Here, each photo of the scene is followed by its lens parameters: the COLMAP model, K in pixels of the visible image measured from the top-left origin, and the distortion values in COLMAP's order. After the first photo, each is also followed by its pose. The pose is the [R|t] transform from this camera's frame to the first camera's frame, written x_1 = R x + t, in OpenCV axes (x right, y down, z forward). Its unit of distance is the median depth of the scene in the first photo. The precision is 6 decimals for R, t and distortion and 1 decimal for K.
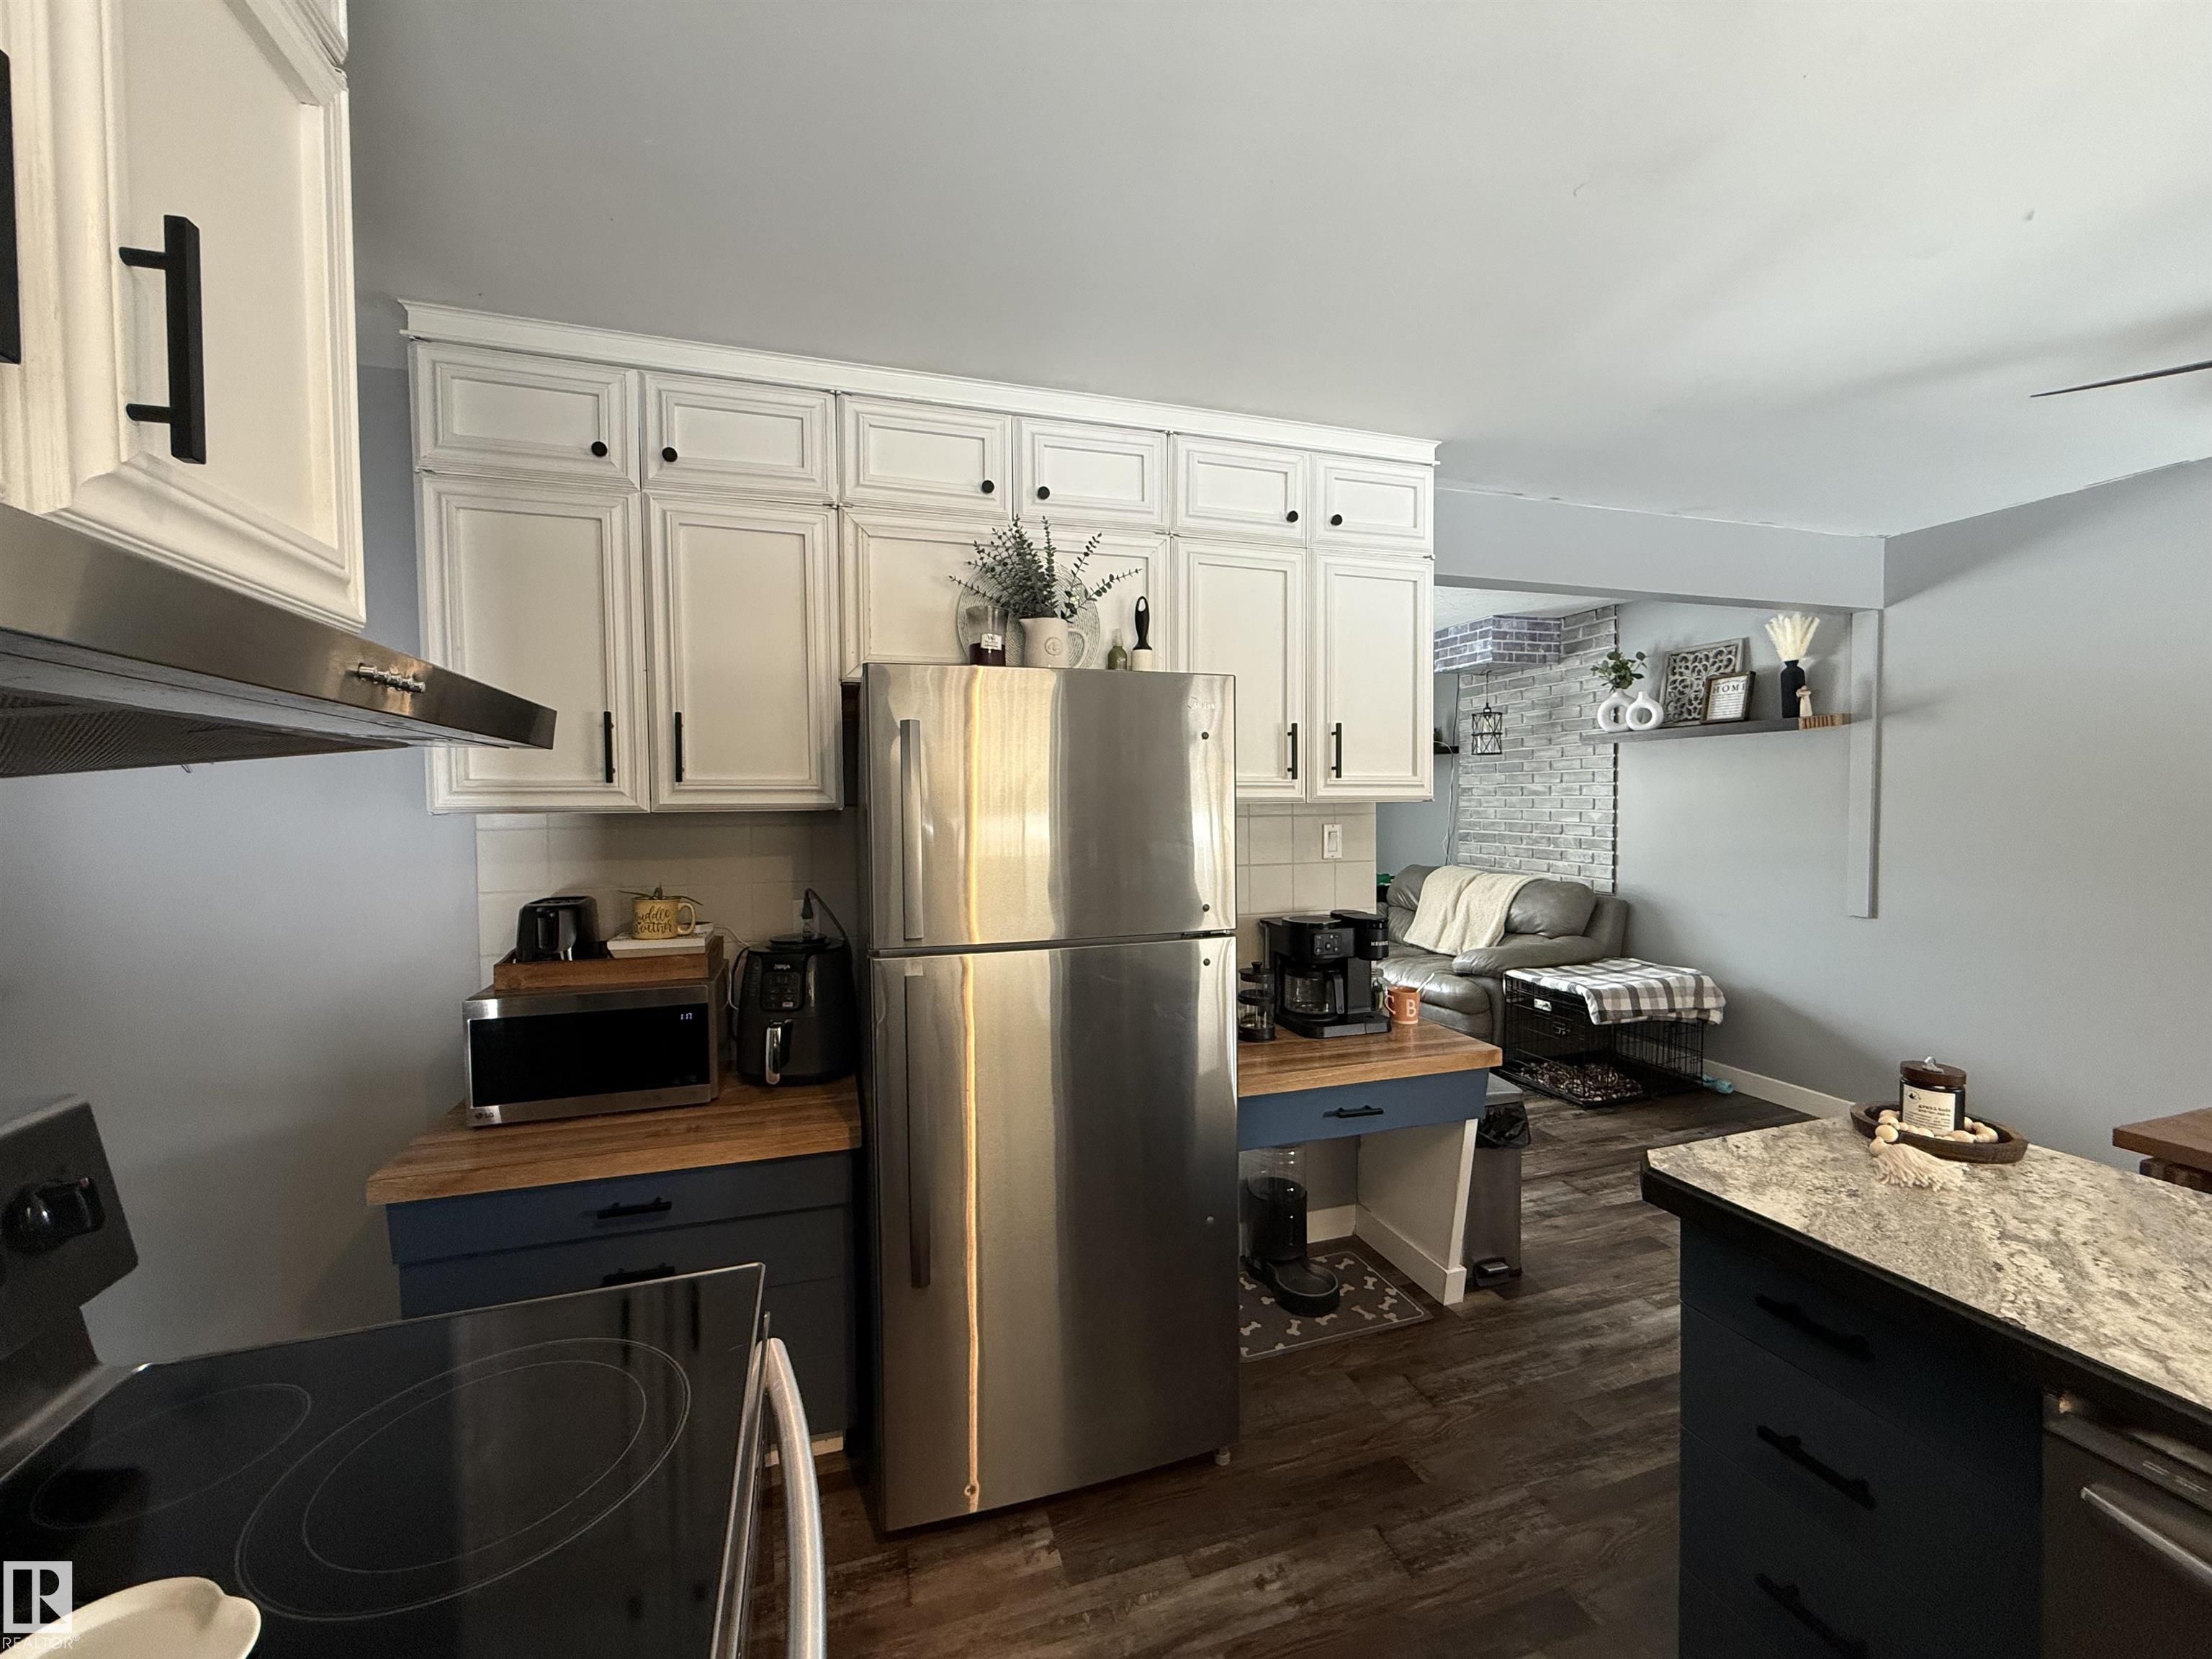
lens RADIAL K [[879.5, 0, 1100.8], [0, 879.5, 826.7], [0, 0, 1]] dist [0.000351, -0.000270]
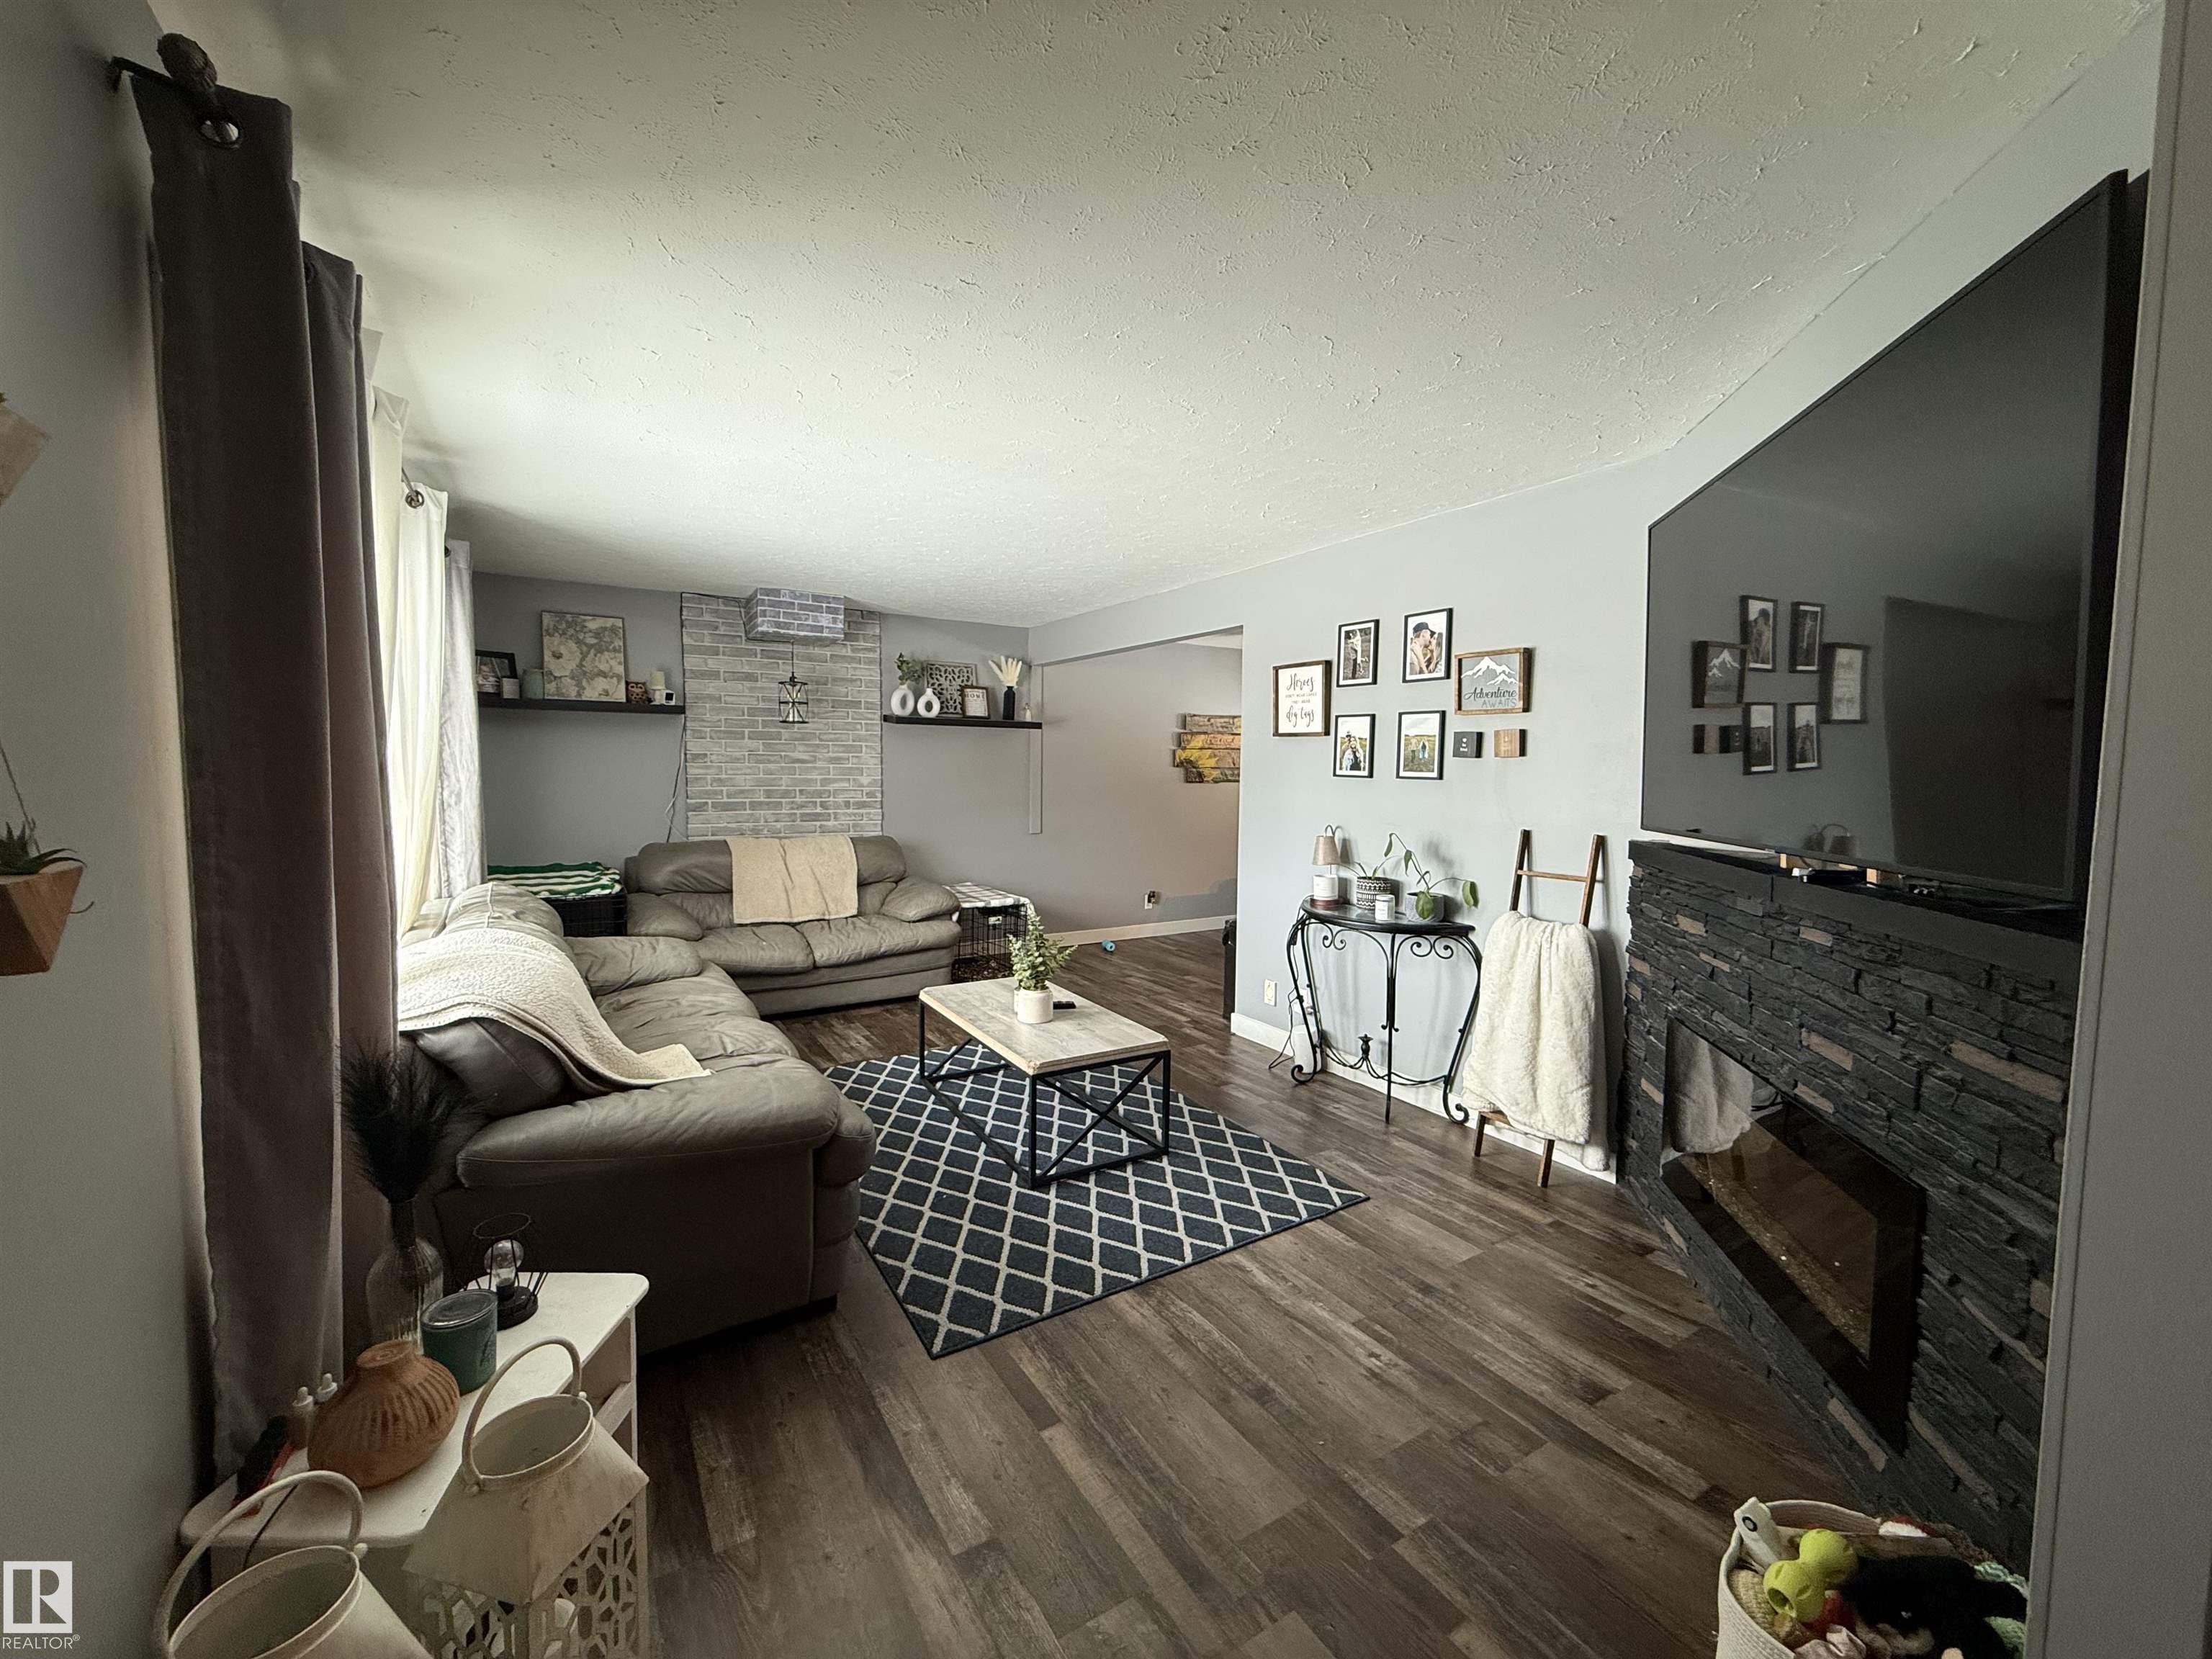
lens RADIAL K [[879.5, 0, 1100.8], [0, 879.5, 826.7], [0, 0, 1]] dist [0.000351, -0.000270]
pose [[-0.248448, -0.058042, 0.966905, -1.828424], [0.025734, 0.997455, 0.066488, -0.057273], [-0.968303, 0.041401, -0.246323, 2.569393]]
